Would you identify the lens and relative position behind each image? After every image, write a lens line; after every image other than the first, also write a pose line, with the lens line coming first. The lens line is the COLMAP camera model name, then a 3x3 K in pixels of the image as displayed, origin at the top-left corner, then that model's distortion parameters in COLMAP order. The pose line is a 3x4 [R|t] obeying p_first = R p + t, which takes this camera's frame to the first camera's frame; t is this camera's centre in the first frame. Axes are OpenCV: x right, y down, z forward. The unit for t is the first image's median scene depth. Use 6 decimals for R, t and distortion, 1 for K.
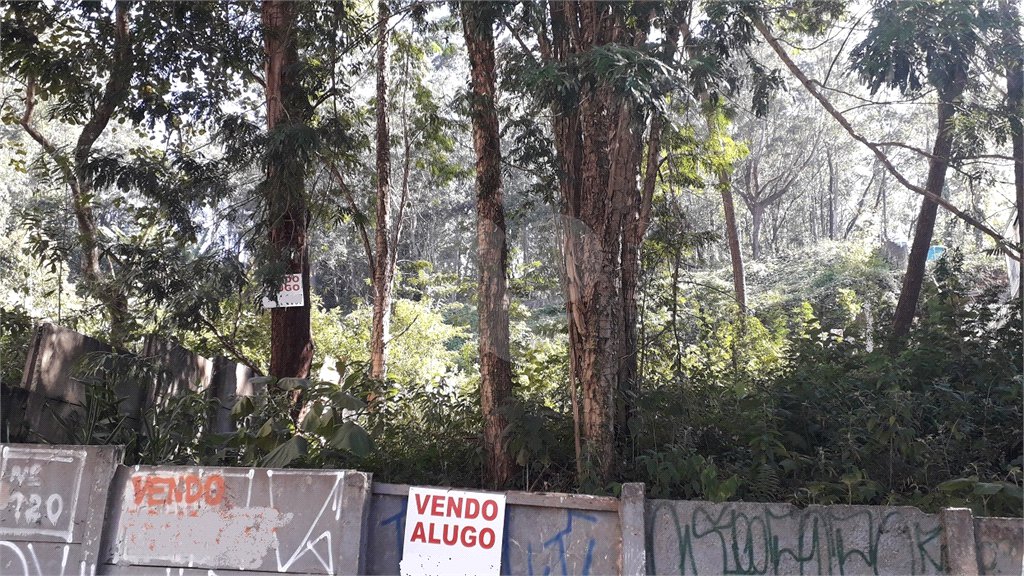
lens RADIAL K [[822.3, 0, 517.4], [0, 822.3, 292.5], [0, 0, 1]] dist [0.092681, -0.146999]
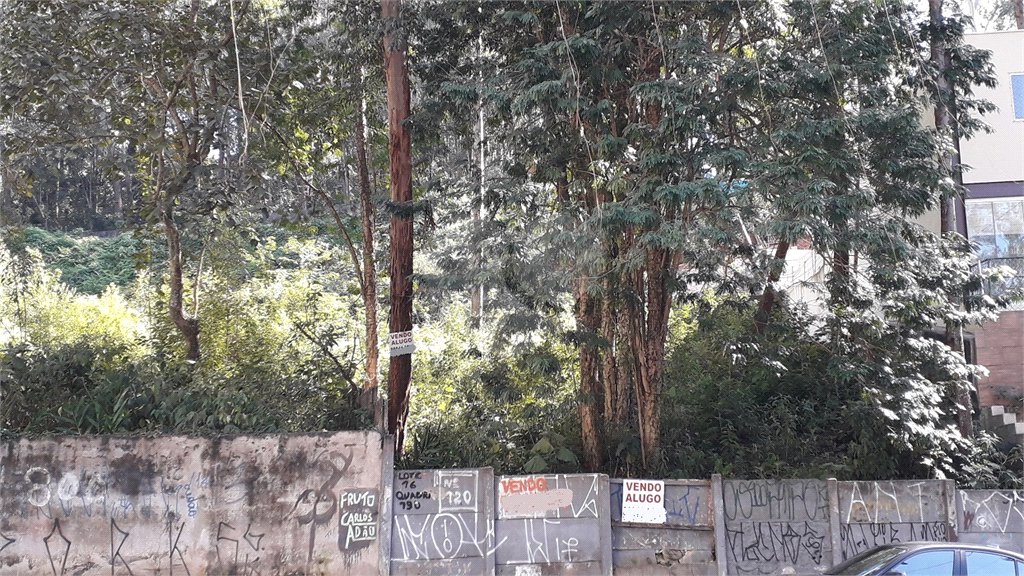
lens RADIAL K [[1053.0, 0, 534.4], [0, 1053.0, 293.6], [0, 0, 1]] dist [0.055220, 0.000000]
pose [[0.957273, -0.007148, 0.289097, -1.116650], [-0.025377, 0.993762, 0.108599, -0.552850], [-0.288070, -0.111295, 0.951120, -1.561515]]
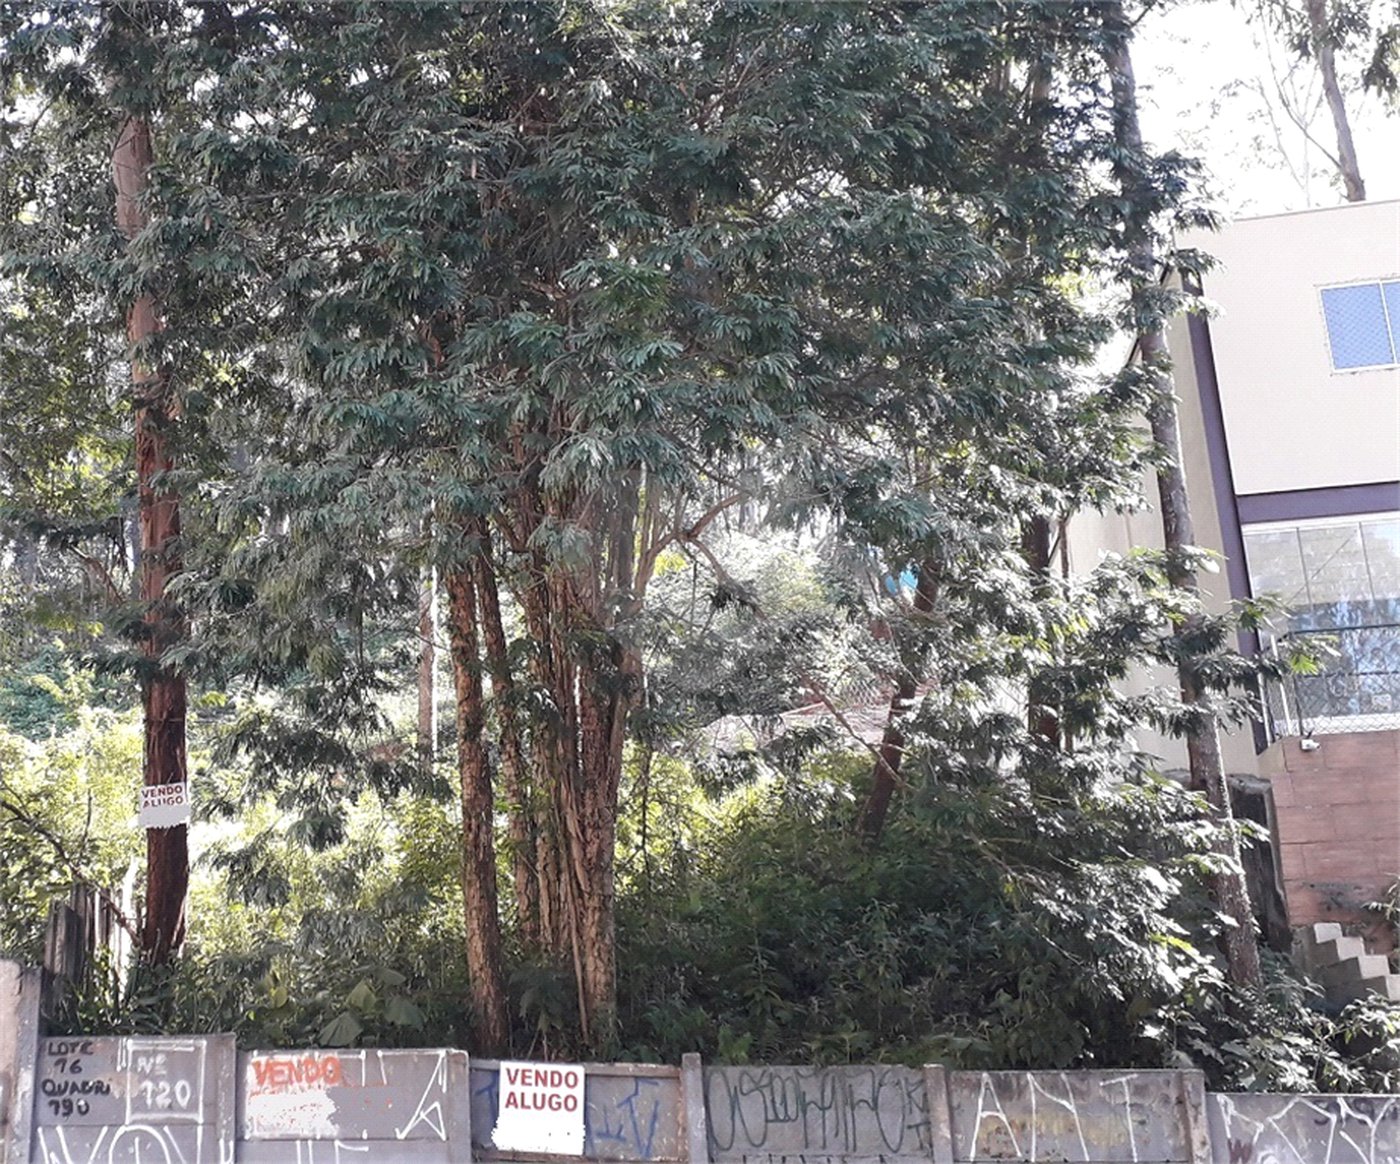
lens RADIAL K [[1657.8, 0, 383.1], [0, 1657.8, 581.7], [0, 0, 1]] dist [0.014072, 0.000000]
pose [[0.989574, -0.001917, 0.144009, -0.570264], [0.002832, 0.999977, -0.006150, -0.391323], [-0.143994, 0.006494, 0.989557, -1.185020]]
